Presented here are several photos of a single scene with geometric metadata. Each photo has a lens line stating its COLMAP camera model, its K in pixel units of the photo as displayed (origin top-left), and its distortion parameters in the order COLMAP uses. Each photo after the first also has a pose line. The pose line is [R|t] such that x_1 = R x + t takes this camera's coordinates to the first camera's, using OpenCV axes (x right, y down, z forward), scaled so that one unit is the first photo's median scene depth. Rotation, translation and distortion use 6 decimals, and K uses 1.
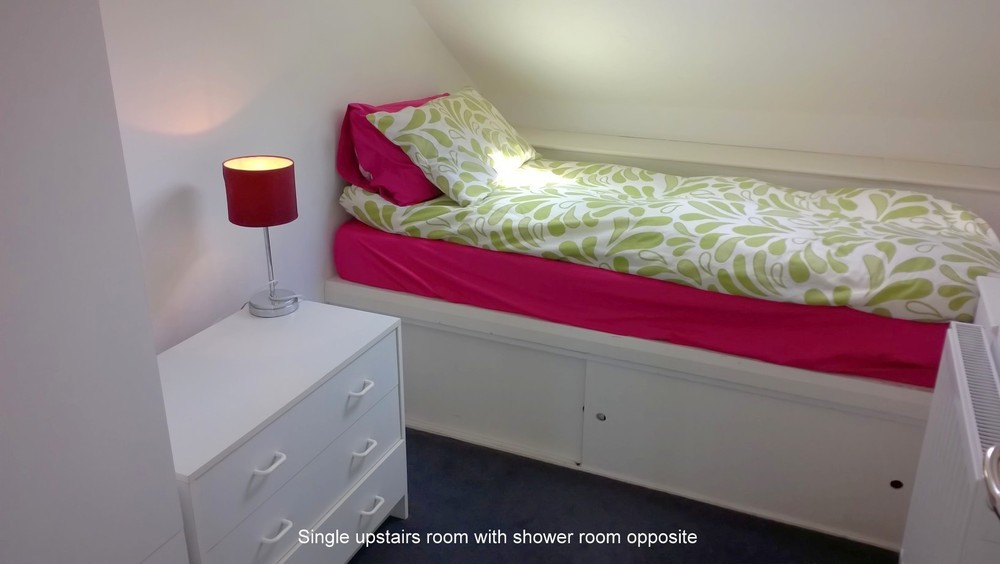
lens RADIAL K [[818.3, 0, 507.9], [0, 818.3, 275.4], [0, 0, 1]] dist [0.078047, -0.111375]
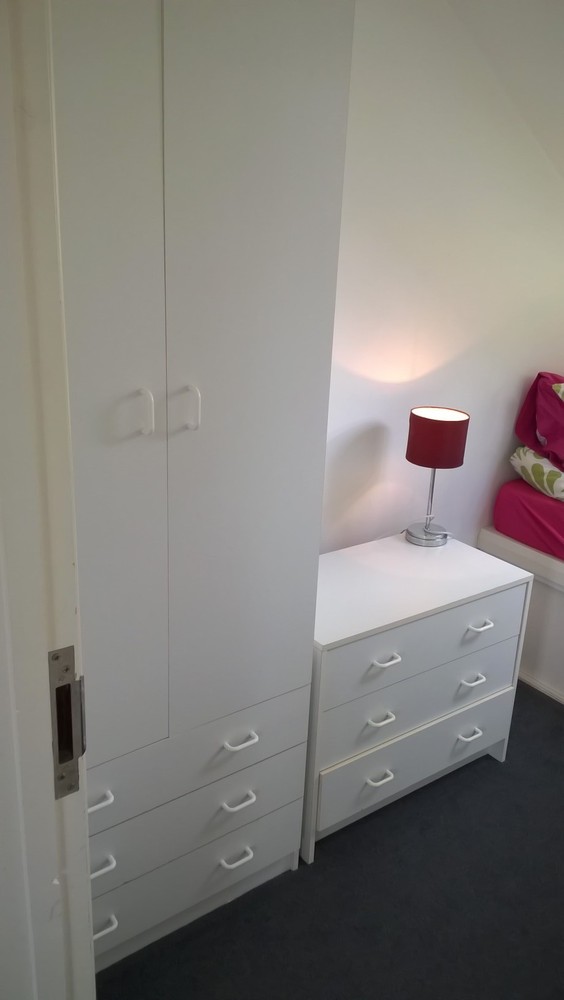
lens RADIAL K [[818.3, 0, 280.2], [0, 818.3, 501.8], [0, 0, 1]] dist [0.078047, -0.111375]
pose [[0.857366, 0.203774, -0.472652, 0.069994], [-0.219911, 0.975282, 0.021564, 0.008868], [0.465363, 0.085453, 0.880985, -0.105530]]
